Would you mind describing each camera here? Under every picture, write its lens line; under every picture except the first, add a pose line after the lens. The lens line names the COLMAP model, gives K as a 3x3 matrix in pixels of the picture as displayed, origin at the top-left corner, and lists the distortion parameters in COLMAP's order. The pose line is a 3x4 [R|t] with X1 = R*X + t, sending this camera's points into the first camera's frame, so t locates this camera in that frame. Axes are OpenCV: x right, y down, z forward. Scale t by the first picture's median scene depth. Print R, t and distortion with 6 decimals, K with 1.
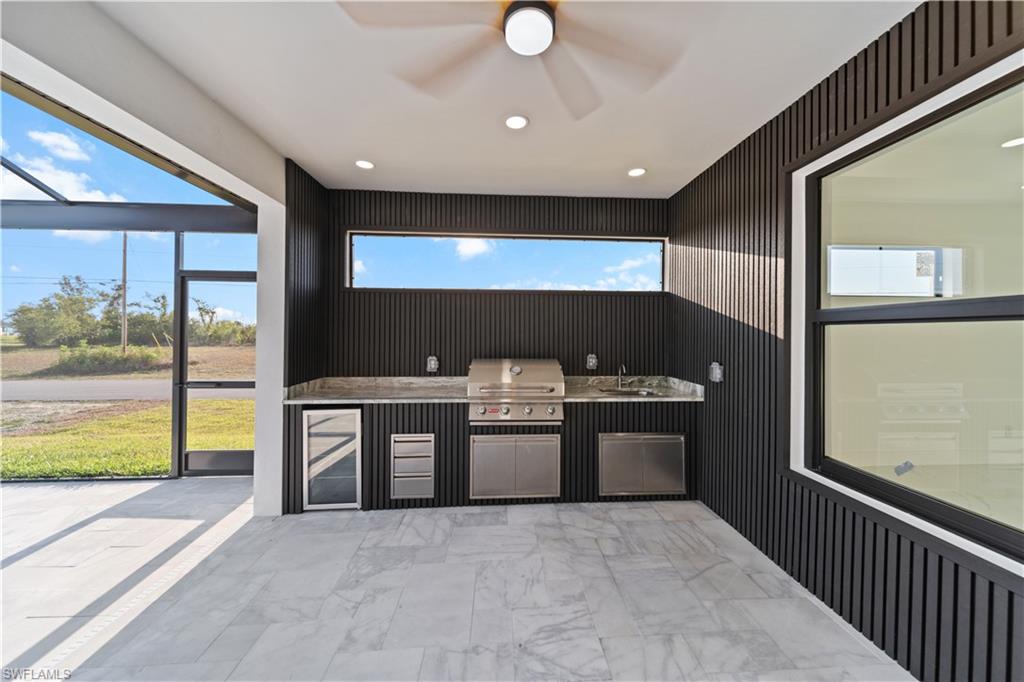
lens RADIAL K [[357.1, 0, 517.4], [0, 357.1, 336.1], [0, 0, 1]] dist [0.006602, -0.000225]
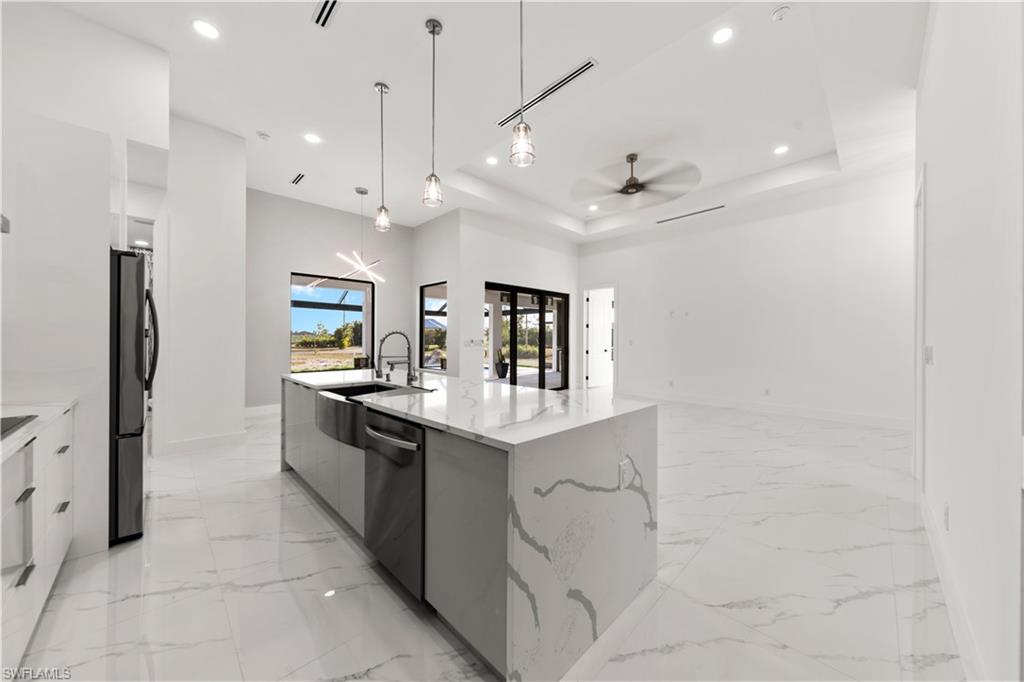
lens RADIAL K [[357.1, 0, 517.4], [0, 357.1, 336.1], [0, 0, 1]] dist [0.006602, -0.000225]
pose [[0.665078, -0.004085, -0.746763, 0.281355], [-0.013301, 0.999762, -0.017316, 0.008947], [0.746655, 0.021449, 0.664865, -0.287610]]
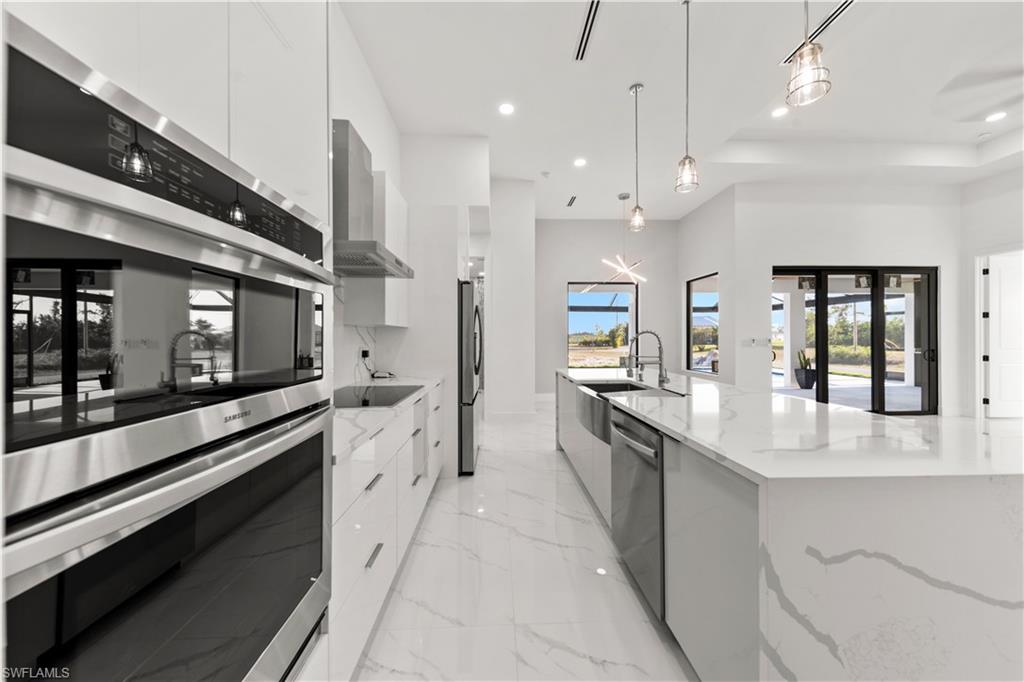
lens RADIAL K [[355.6, 0, 513.5], [0, 355.6, 335.2], [0, 0, 1]] dist [0.013819, -0.003659]
pose [[-0.010275, -0.009421, -0.999903, 0.282005], [-0.010111, 0.999905, -0.009317, 0.008800], [0.999896, 0.010015, -0.010370, -0.280656]]
